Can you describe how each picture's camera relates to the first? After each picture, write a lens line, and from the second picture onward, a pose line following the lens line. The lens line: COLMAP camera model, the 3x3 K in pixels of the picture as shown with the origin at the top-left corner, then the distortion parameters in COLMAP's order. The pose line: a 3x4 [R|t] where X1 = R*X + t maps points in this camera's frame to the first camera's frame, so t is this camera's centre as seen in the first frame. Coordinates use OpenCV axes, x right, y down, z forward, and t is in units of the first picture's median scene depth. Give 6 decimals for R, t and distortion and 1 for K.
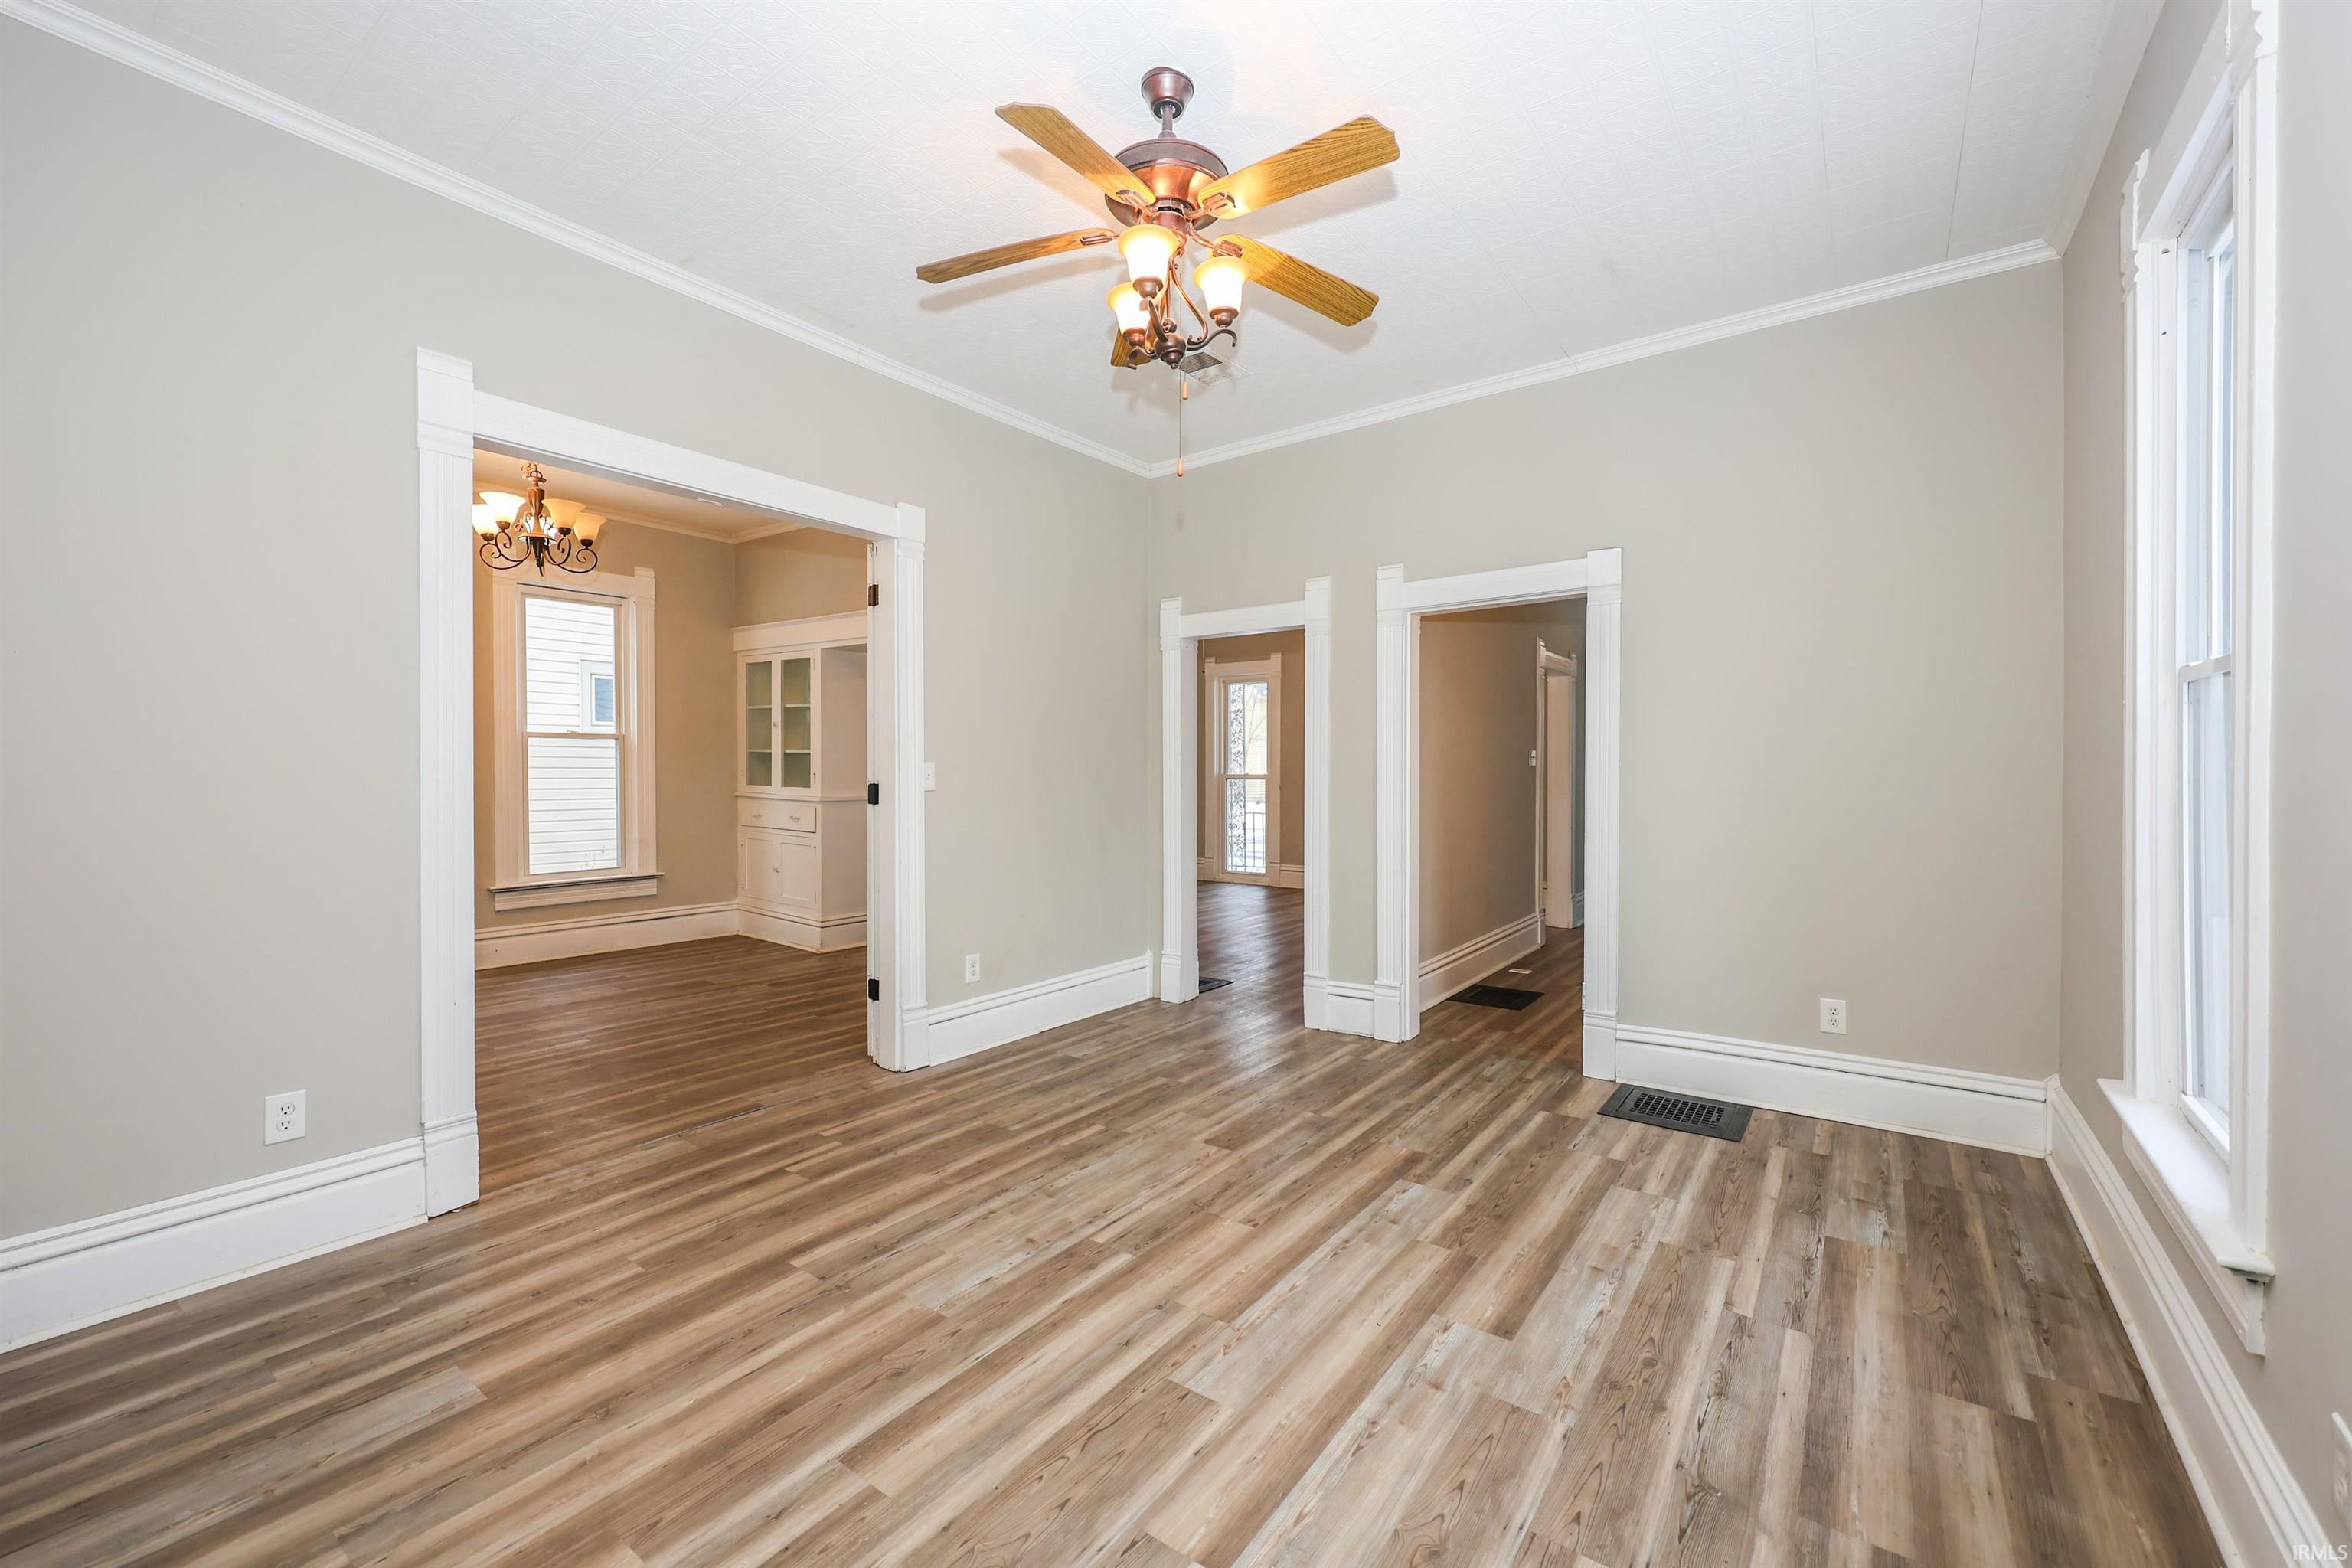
lens RADIAL K [[963.4, 0, 1188.4], [0, 963.4, 771.3], [0, 0, 1]] dist [0.004129, 0.002043]
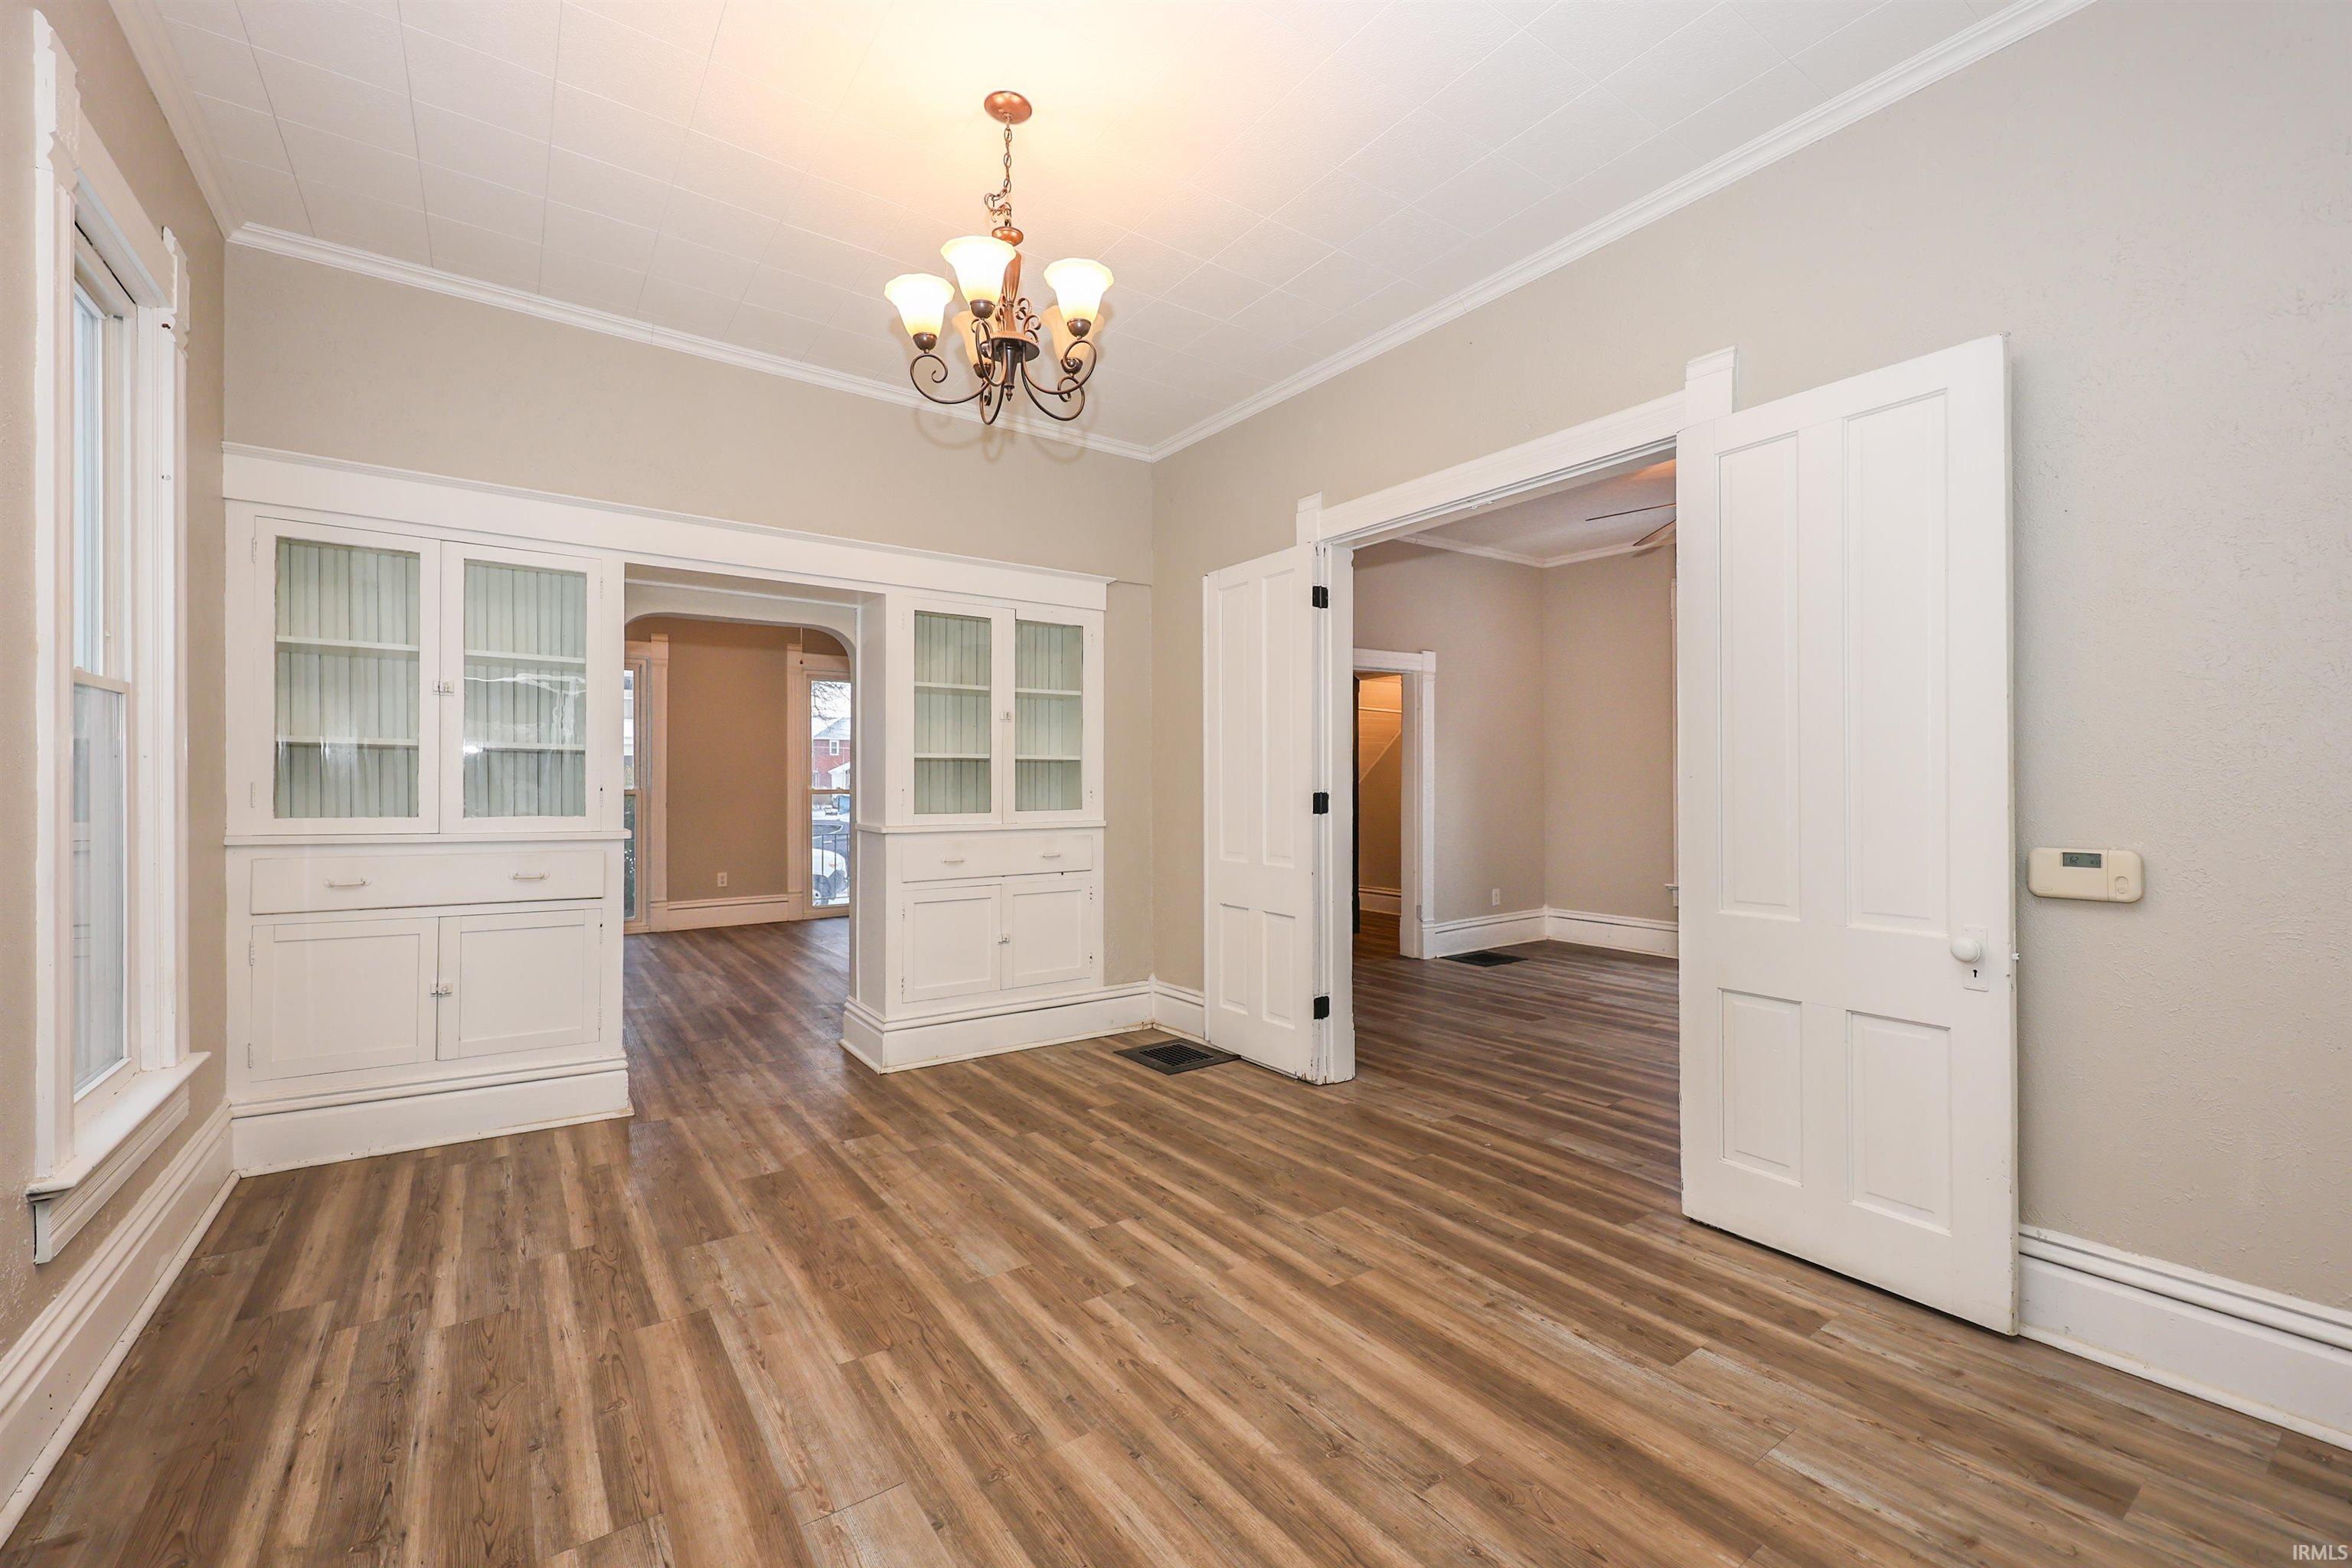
lens RADIAL K [[963.4, 0, 1182.2], [0, 963.4, 784.0], [0, 0, 1]] dist [0.004129, 0.002043]
pose [[0.312579, -0.004162, 0.949883, -1.267524], [0.002558, 0.999990, 0.003539, -0.003214], [-0.949888, 0.001323, 0.312587, 0.814692]]
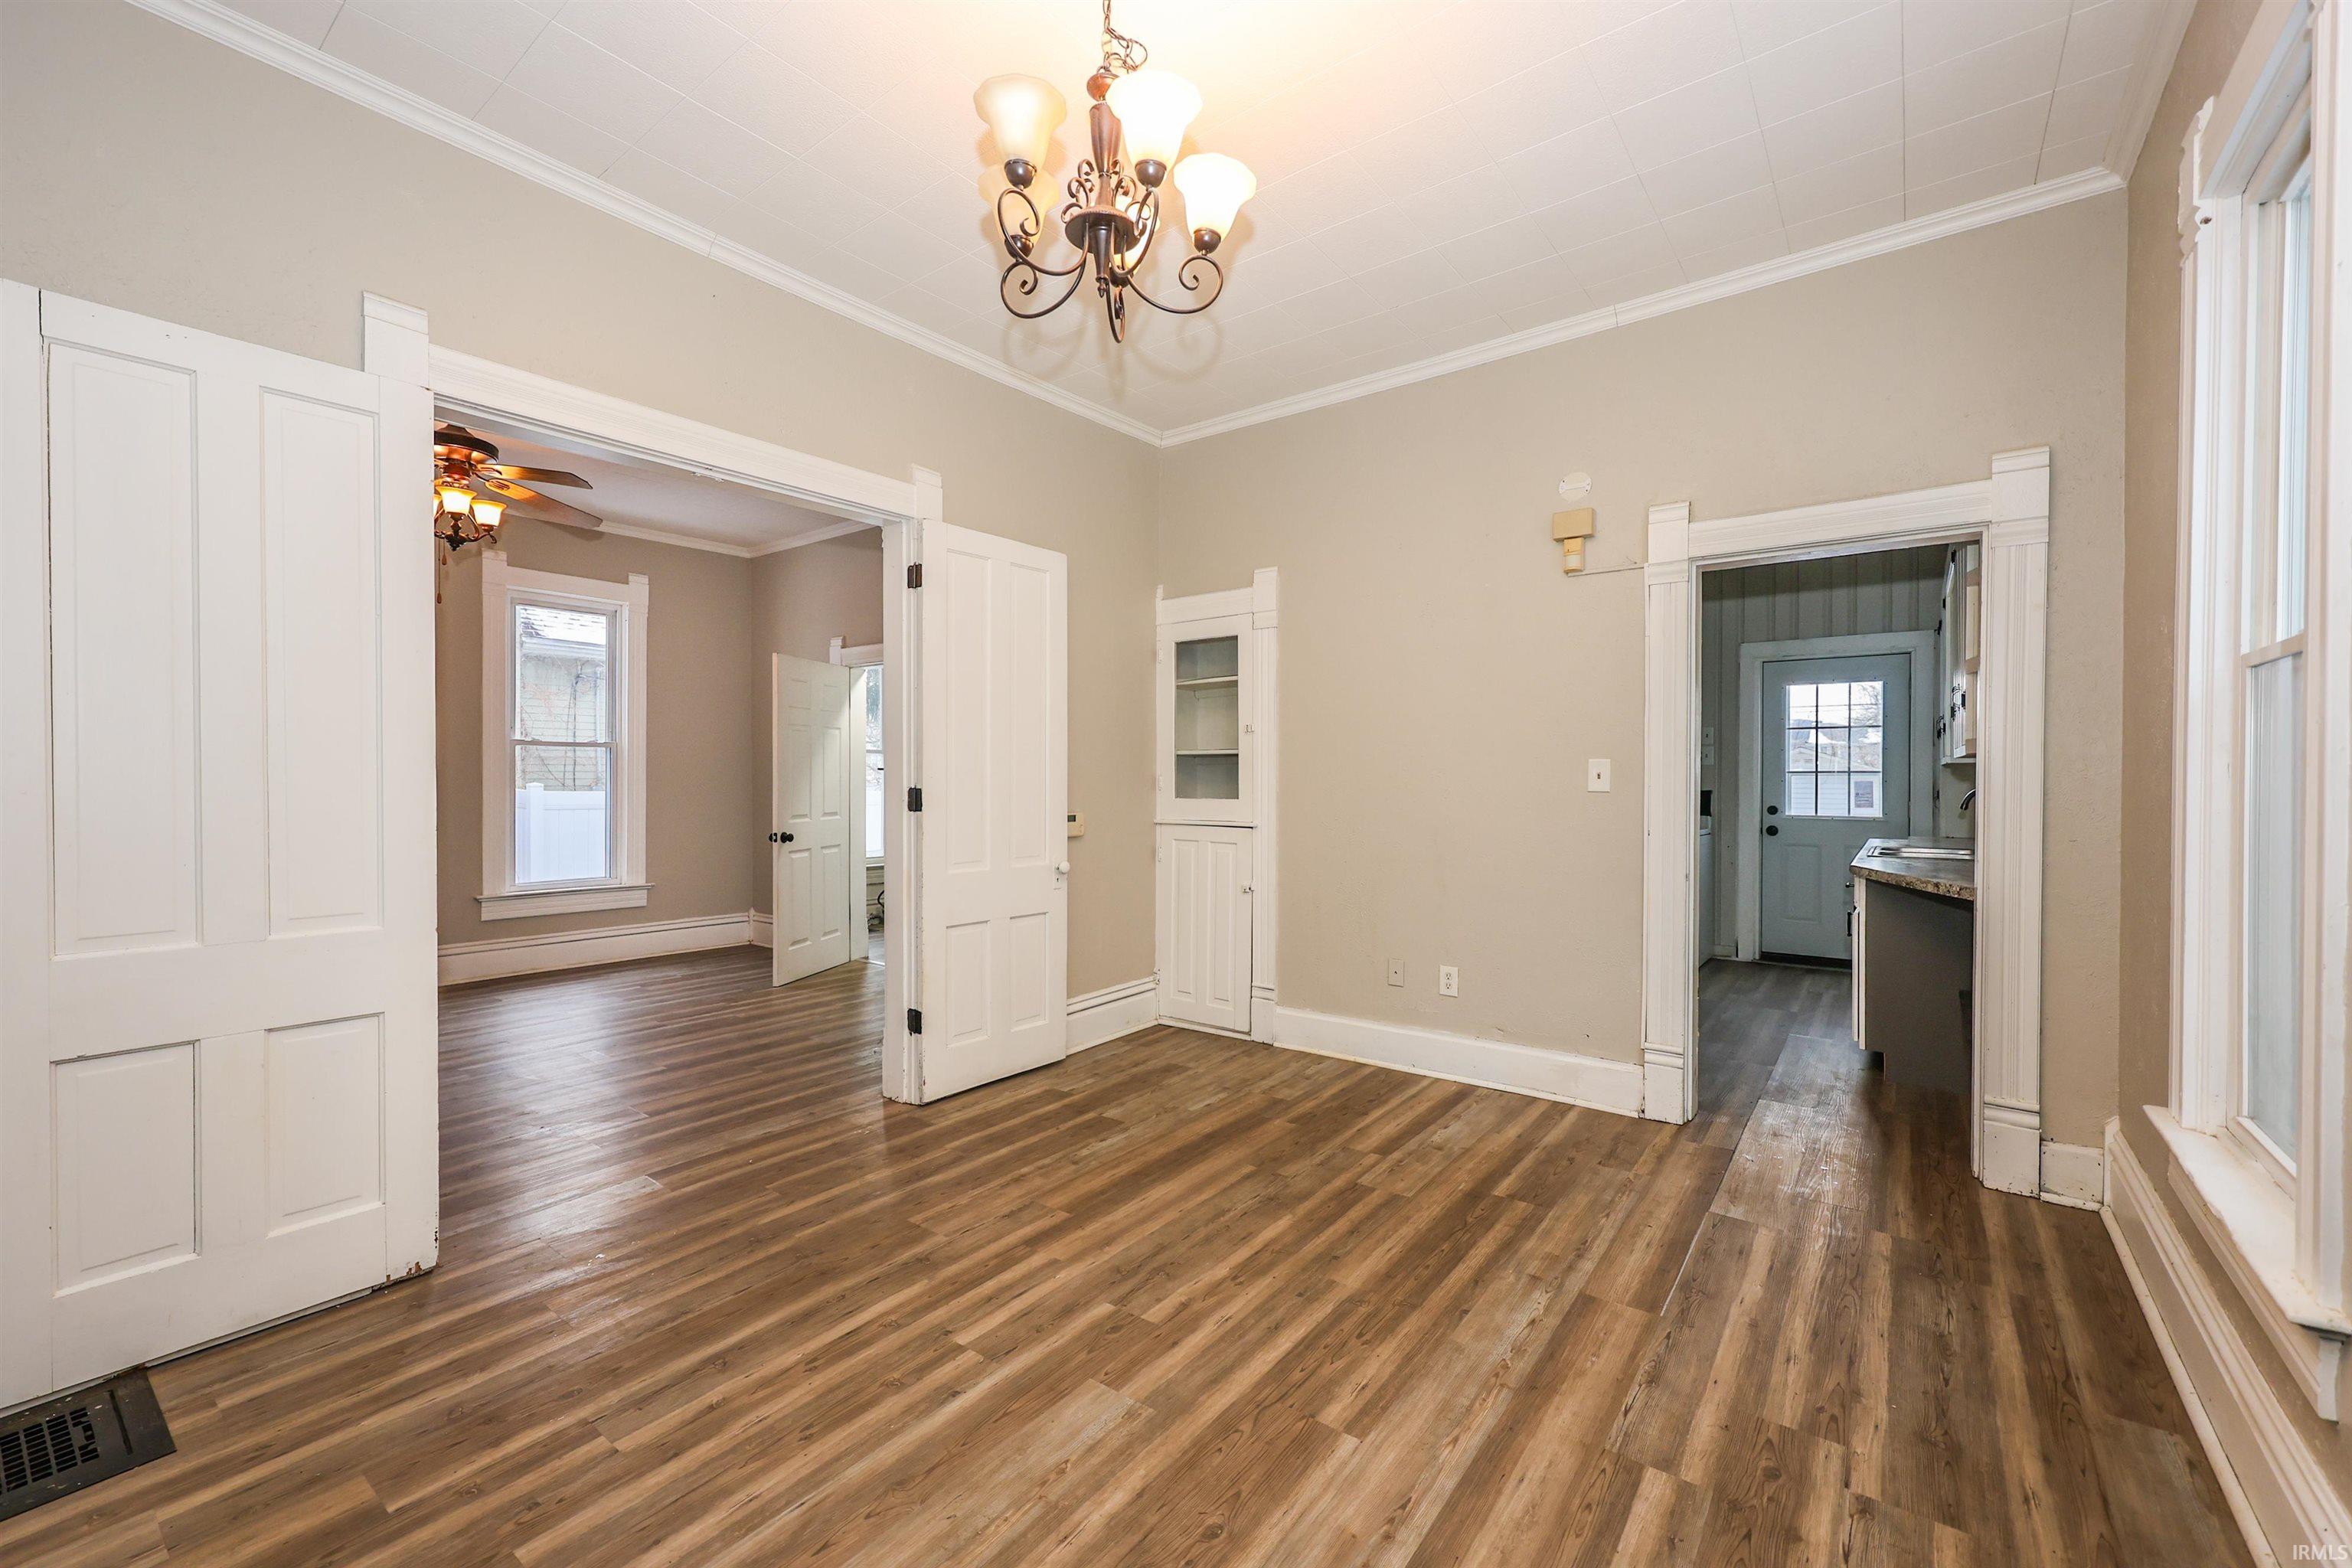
lens RADIAL K [[963.4, 0, 1187.1], [0, 963.4, 790.6], [0, 0, 1]] dist [0.004129, 0.002043]
pose [[-0.999967, -0.003181, 0.007477, -0.778408], [-0.003120, 0.999962, 0.008142, 0.003296], [-0.007503, 0.008118, -0.999939, 1.565144]]
